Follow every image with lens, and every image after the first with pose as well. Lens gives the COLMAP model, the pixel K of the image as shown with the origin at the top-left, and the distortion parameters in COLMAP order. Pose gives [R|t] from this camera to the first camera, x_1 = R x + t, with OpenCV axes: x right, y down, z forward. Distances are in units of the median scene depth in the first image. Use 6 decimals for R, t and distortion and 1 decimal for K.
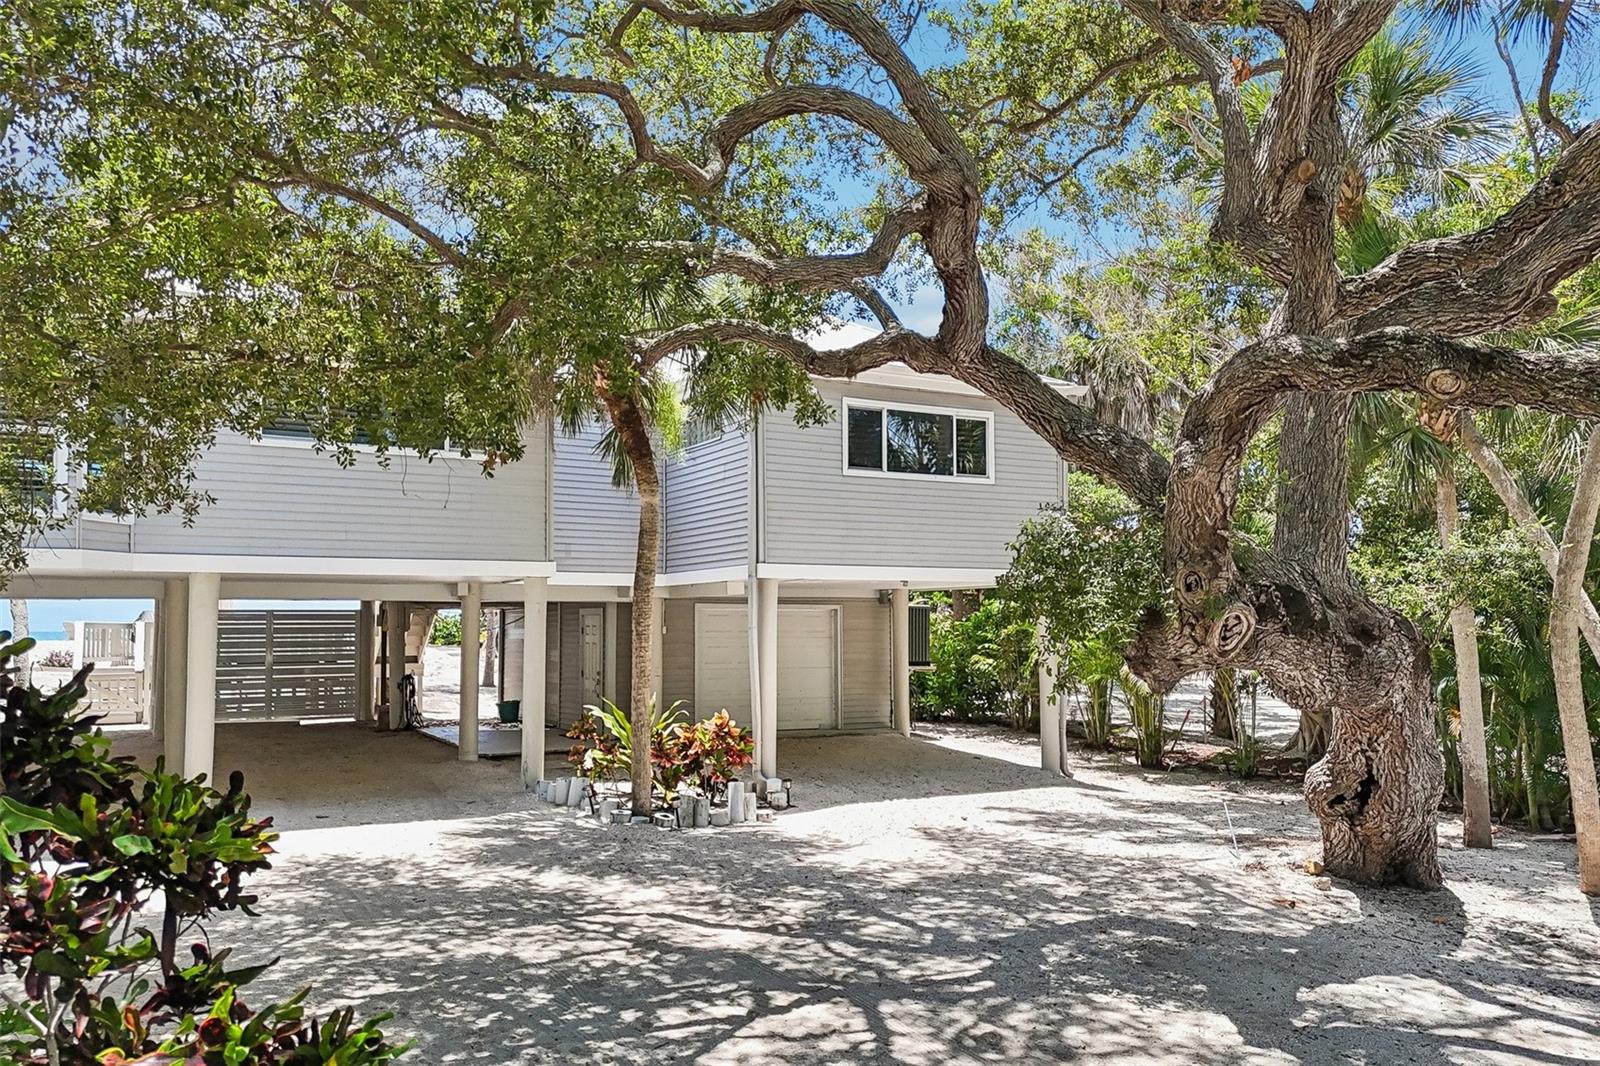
lens RADIAL K [[1176.2, 0, 802.0], [0, 1176.2, 574.3], [0, 0, 1]] dist [0.091279, -0.099656]
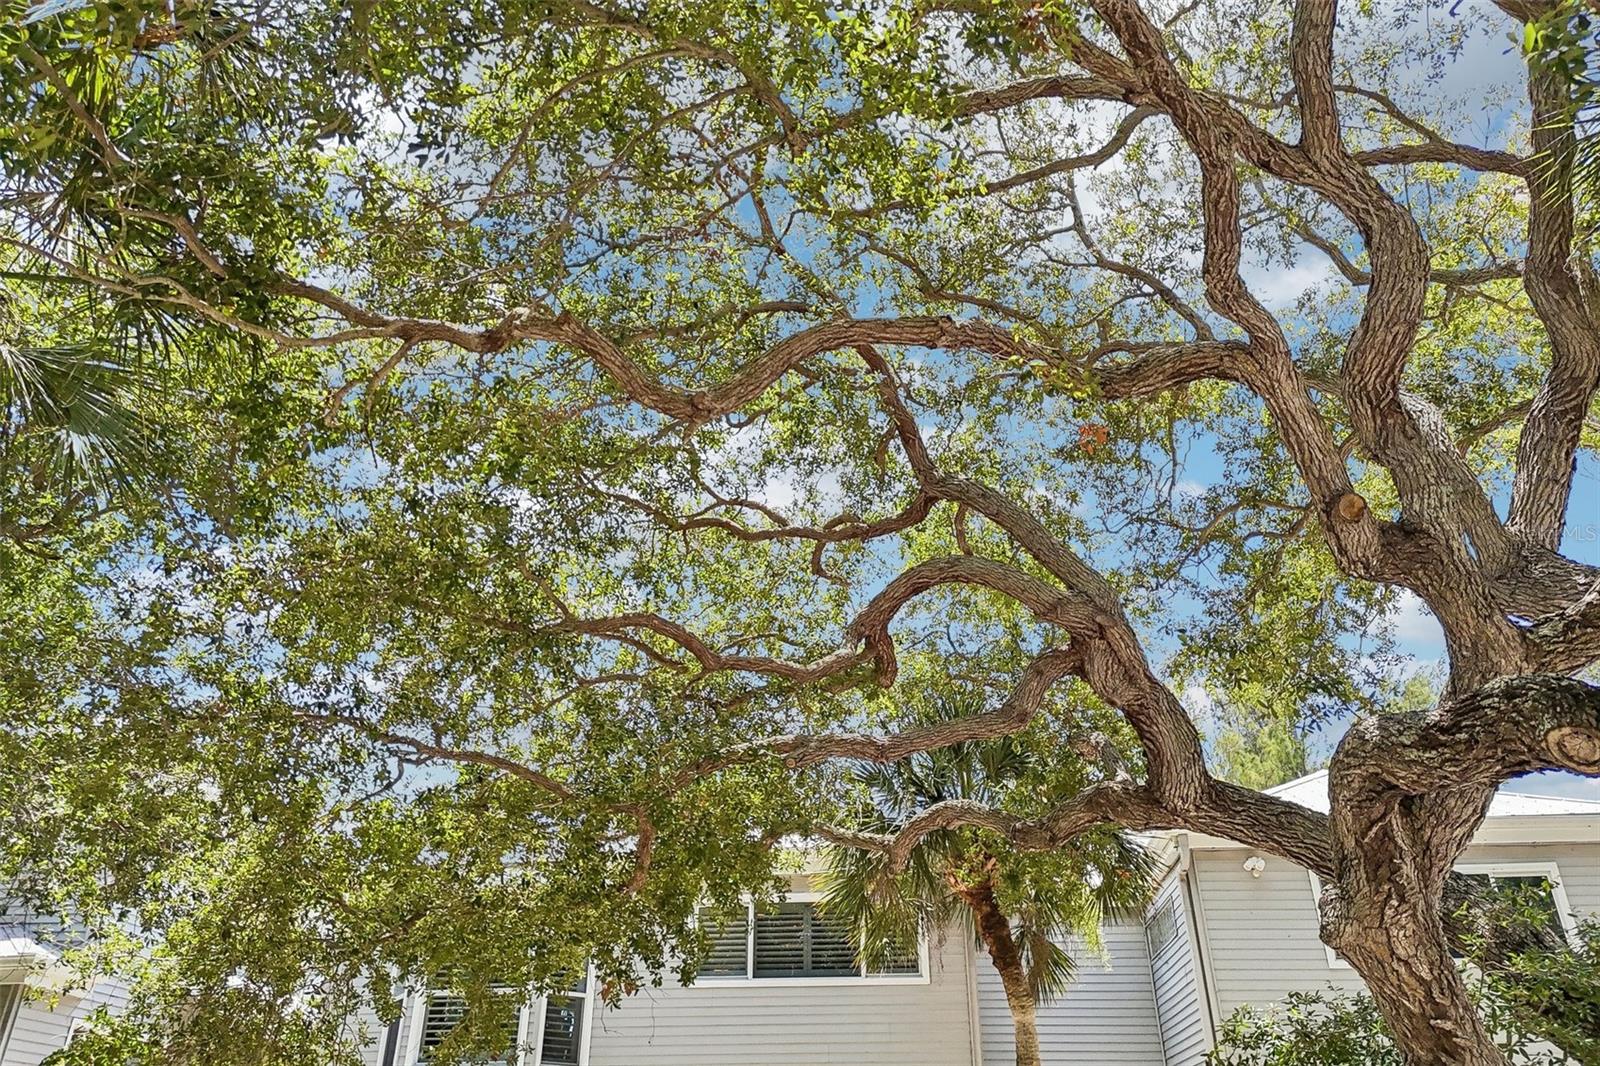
lens RADIAL K [[1157.5, 0, 800.0], [0, 1157.5, 533.0], [0, 0, 1]] dist [0.088661, -0.086514]
pose [[0.821542, -0.273094, -0.500489, 0.386847], [0.021962, 0.892328, -0.450853, 0.008186], [0.569725, 0.359403, 0.739082, 0.188656]]
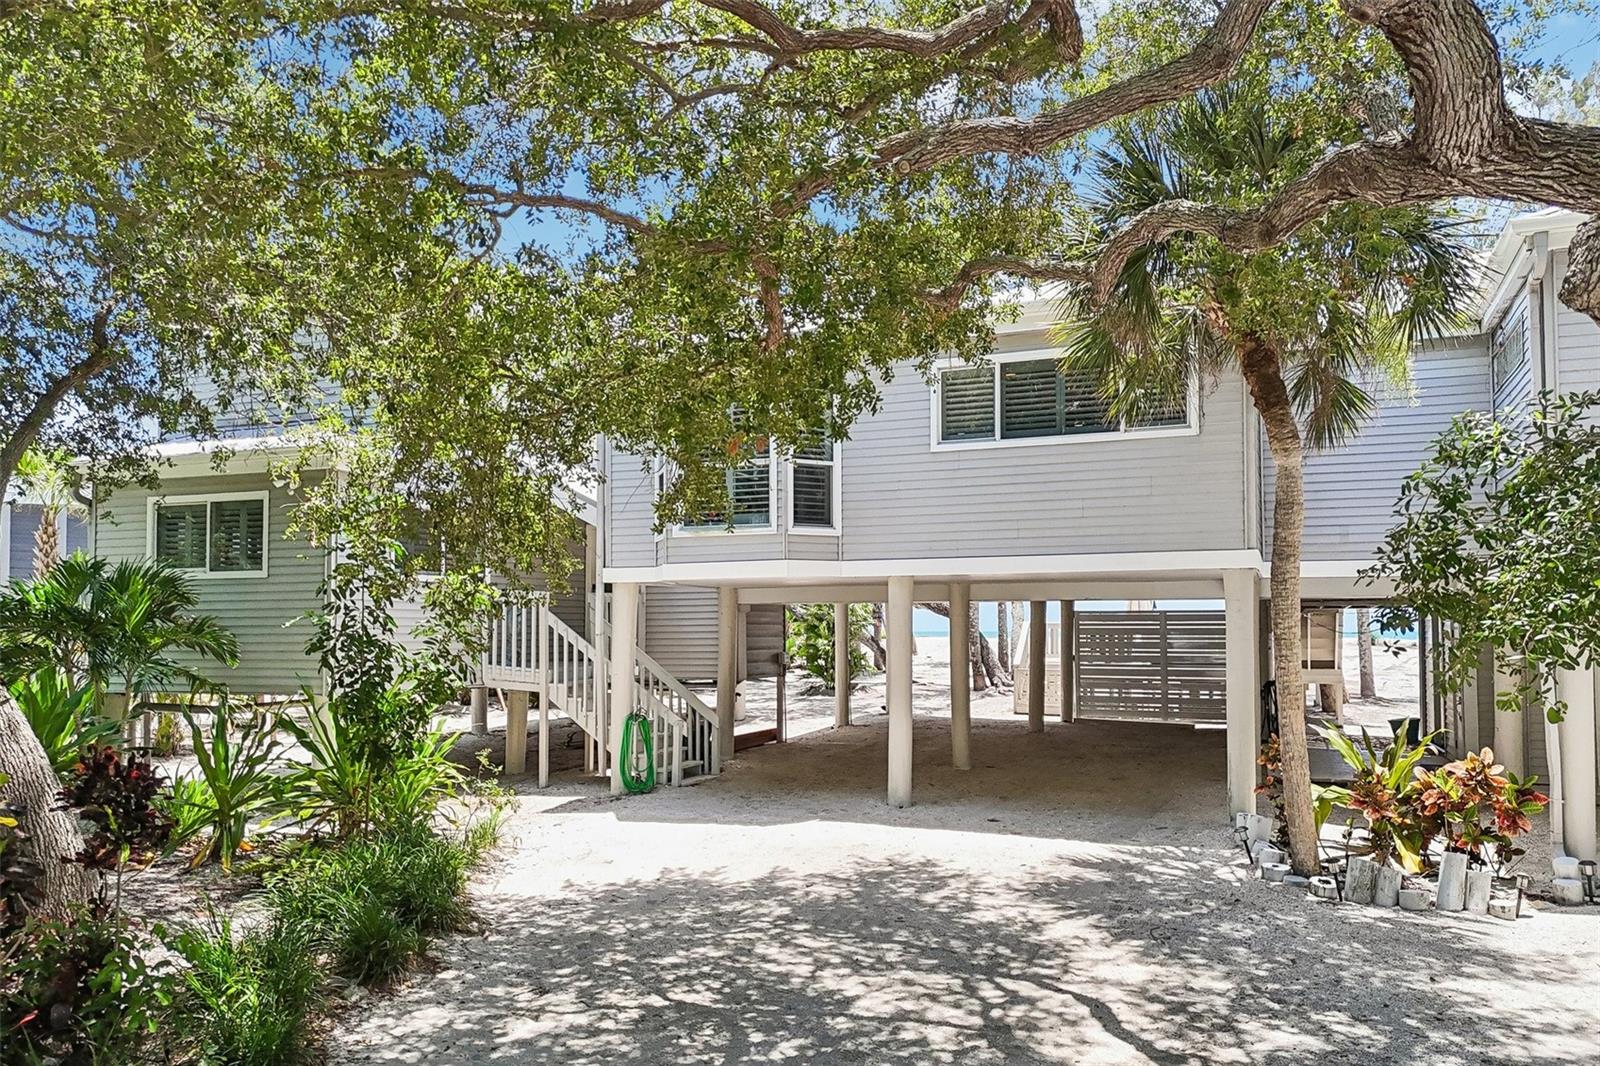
lens RADIAL K [[1198.9, 0, 805.2], [0, 1198.9, 582.9], [0, 0, 1]] dist [0.072523, -0.079553]
pose [[0.624799, -0.028381, -0.780270, 0.405494], [0.033710, 0.999388, -0.009358, 0.018005], [0.780058, -0.020456, 0.625373, 0.387431]]
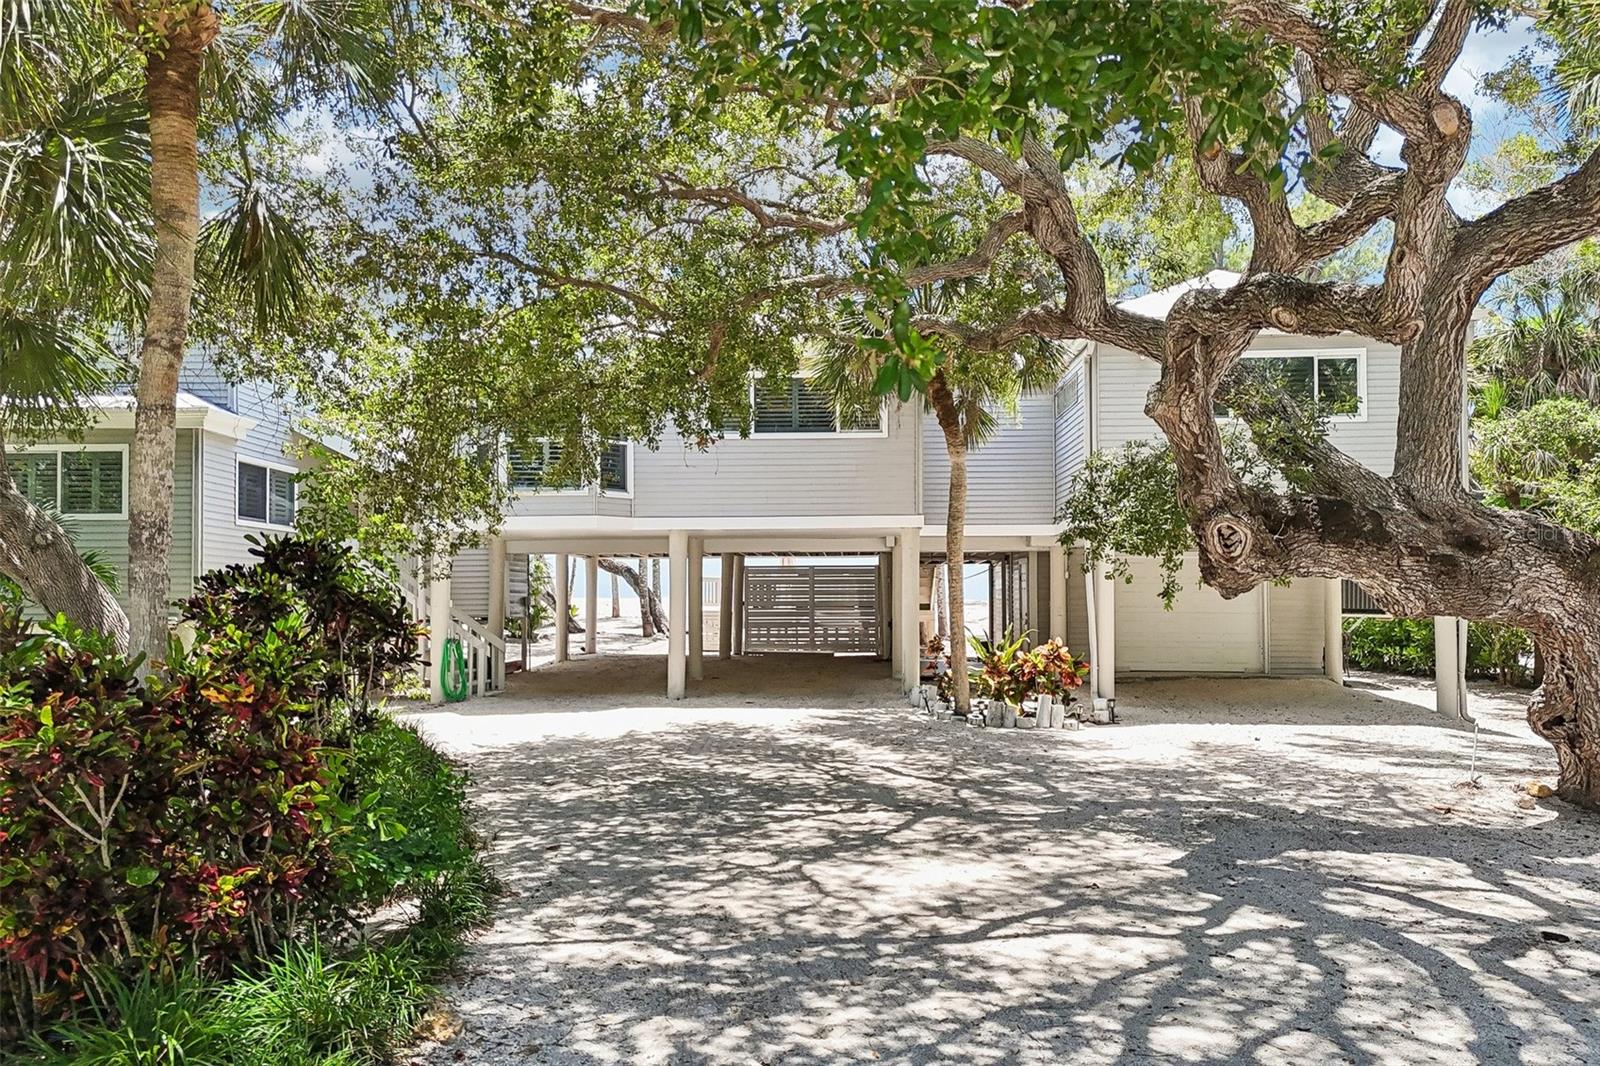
lens RADIAL K [[1165.5, 0, 804.1], [0, 1165.5, 564.5], [0, 0, 1]] dist [0.089783, -0.087021]
pose [[0.854230, -0.014618, -0.519689, 0.524157], [0.023213, 0.999680, 0.010036, 0.044163], [0.519376, -0.020637, 0.854297, -0.180673]]
